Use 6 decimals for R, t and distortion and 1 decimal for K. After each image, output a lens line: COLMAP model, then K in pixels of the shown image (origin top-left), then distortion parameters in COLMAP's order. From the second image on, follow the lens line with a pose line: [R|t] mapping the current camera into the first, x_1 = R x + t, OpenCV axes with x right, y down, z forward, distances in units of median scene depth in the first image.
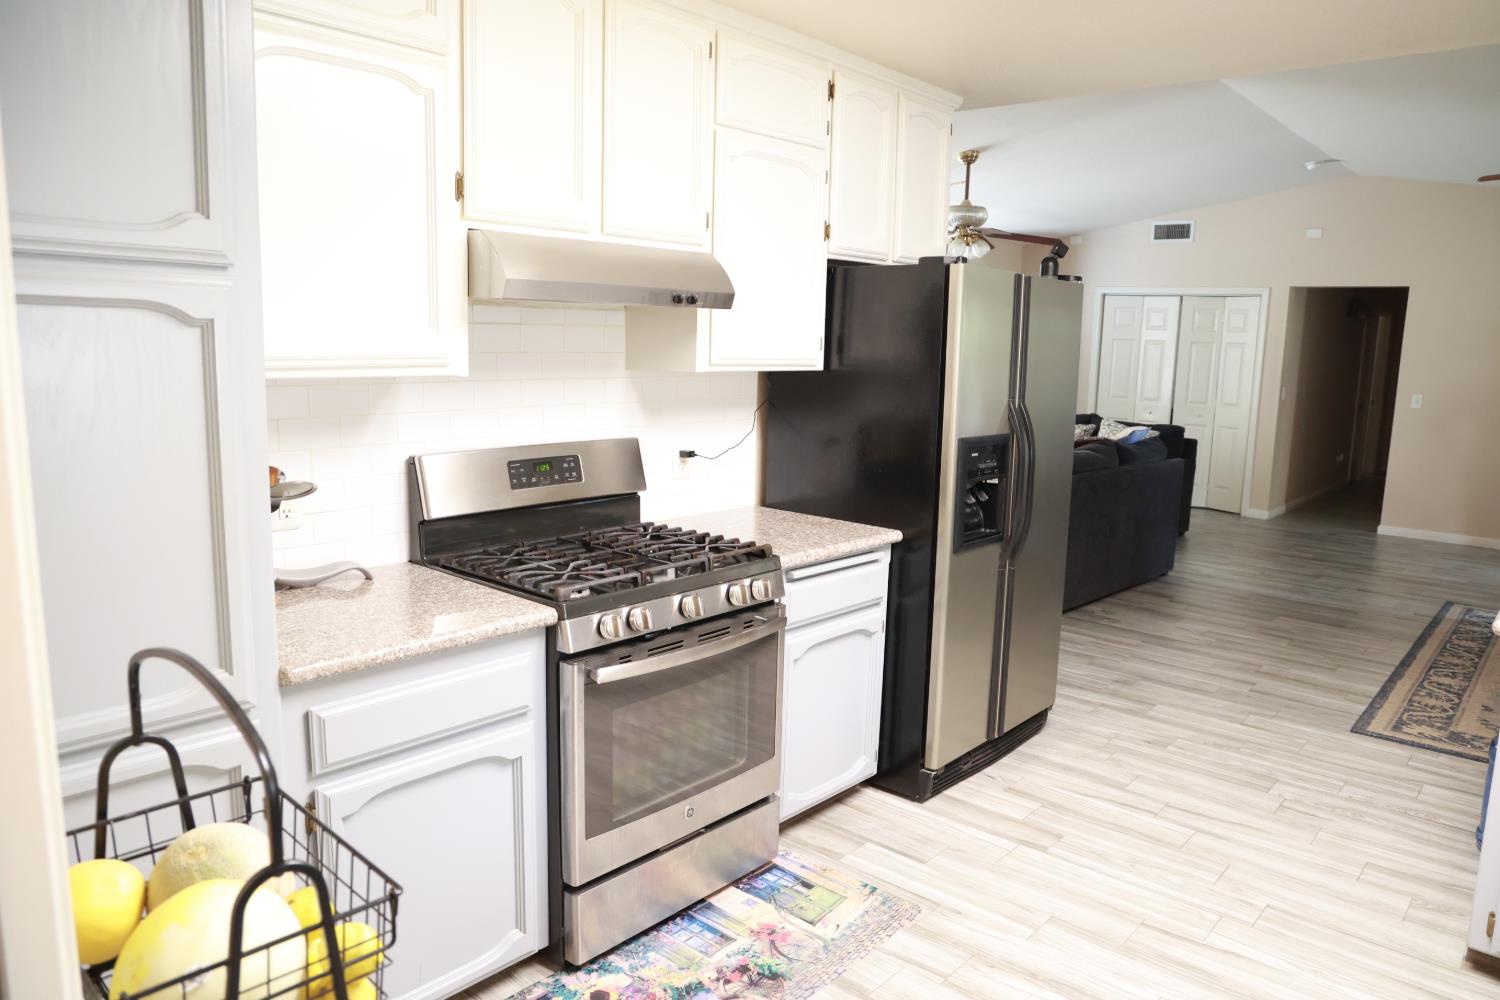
lens RADIAL K [[1022.1, 0, 750.0], [0, 1022.1, 500.0], [0, 0, 1]] dist [-0.091644, 0.044529]
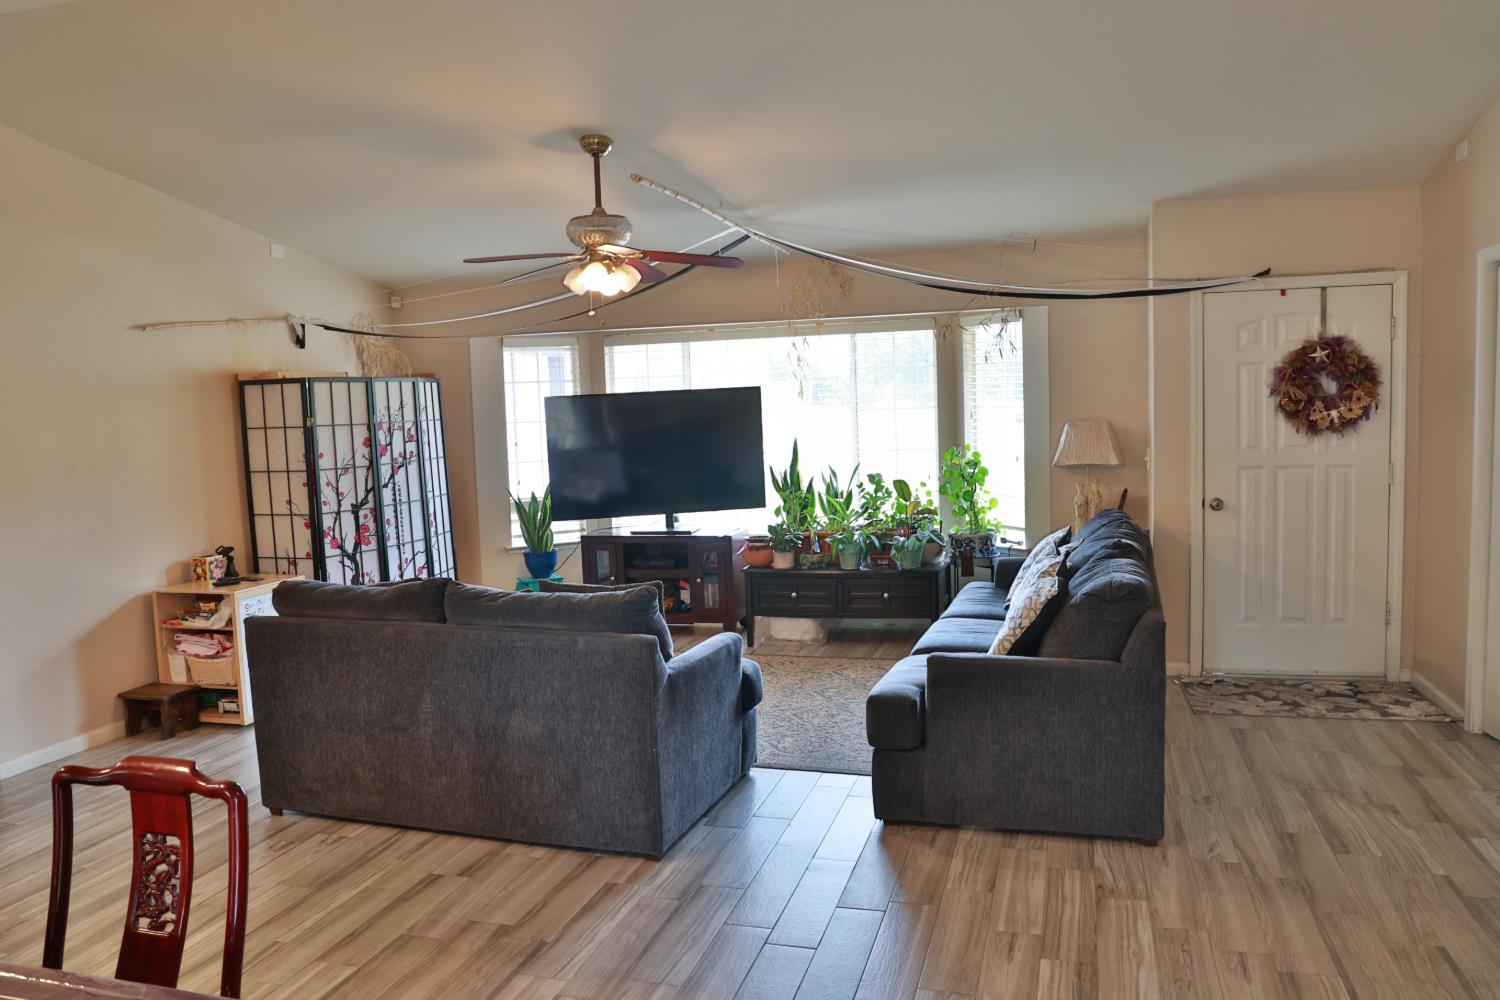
lens RADIAL K [[1102.5, 0, 750.0], [0, 1102.5, 500.0], [0, 0, 1]] dist [-0.105096, 0.106014]
pose [[0.427453, 0.041967, -0.903063, 1.460139], [-0.096954, 0.995289, 0.000361, -0.177193], [0.898824, 0.087401, 0.429508, 1.249707]]
